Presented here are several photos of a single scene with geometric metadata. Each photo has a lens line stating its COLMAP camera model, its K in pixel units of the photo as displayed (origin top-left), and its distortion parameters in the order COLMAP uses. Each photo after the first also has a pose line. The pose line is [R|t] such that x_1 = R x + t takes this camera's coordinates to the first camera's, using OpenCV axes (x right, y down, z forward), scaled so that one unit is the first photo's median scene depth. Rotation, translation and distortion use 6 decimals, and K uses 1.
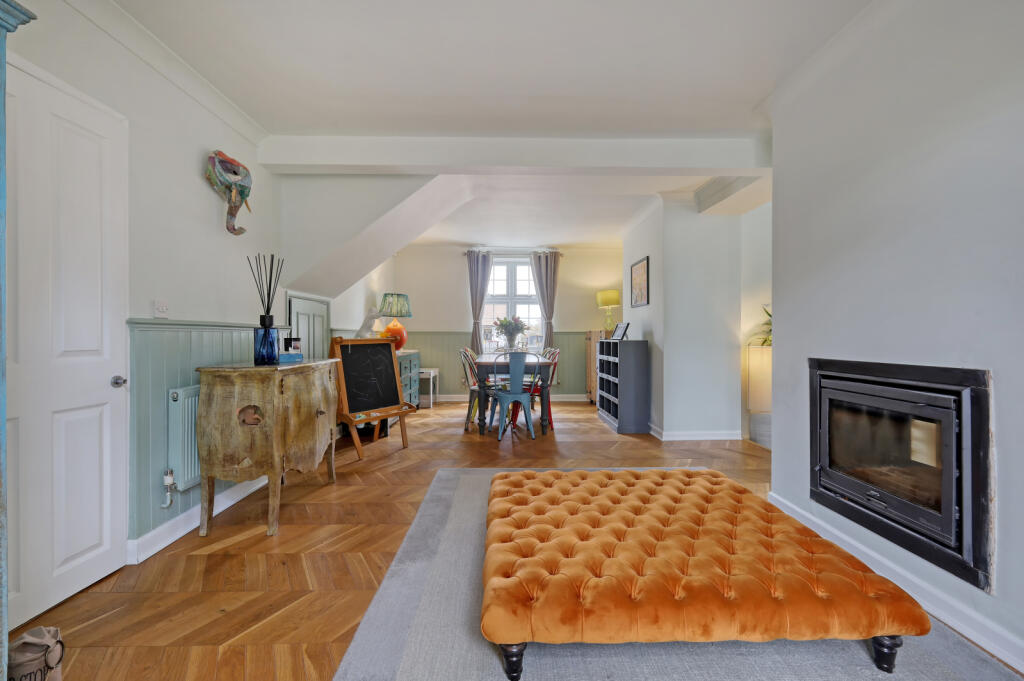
lens RADIAL K [[448.0, 0, 514.6], [0, 448.0, 339.8], [0, 0, 1]] dist [0.009986, -0.000933]
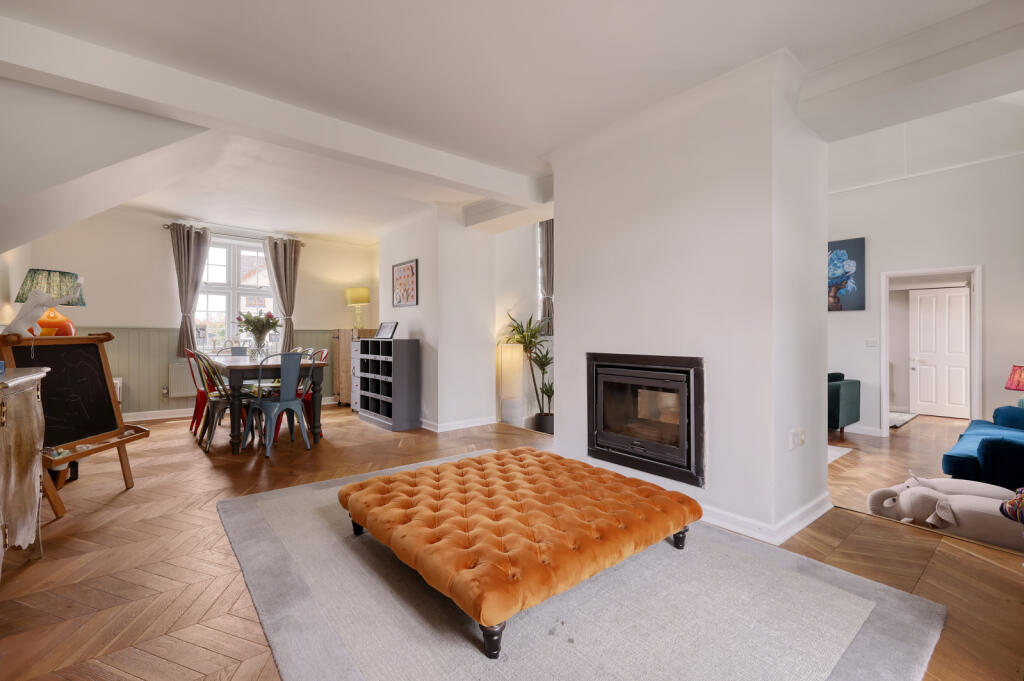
lens RADIAL K [[448.0, 0, 515.3], [0, 448.0, 336.7], [0, 0, 1]] dist [0.009986, -0.000933]
pose [[0.784818, 0.004243, 0.619711, -0.190611], [-0.002017, 0.999989, -0.004293, -0.001162], [-0.619722, 0.002120, 0.784818, 0.038279]]
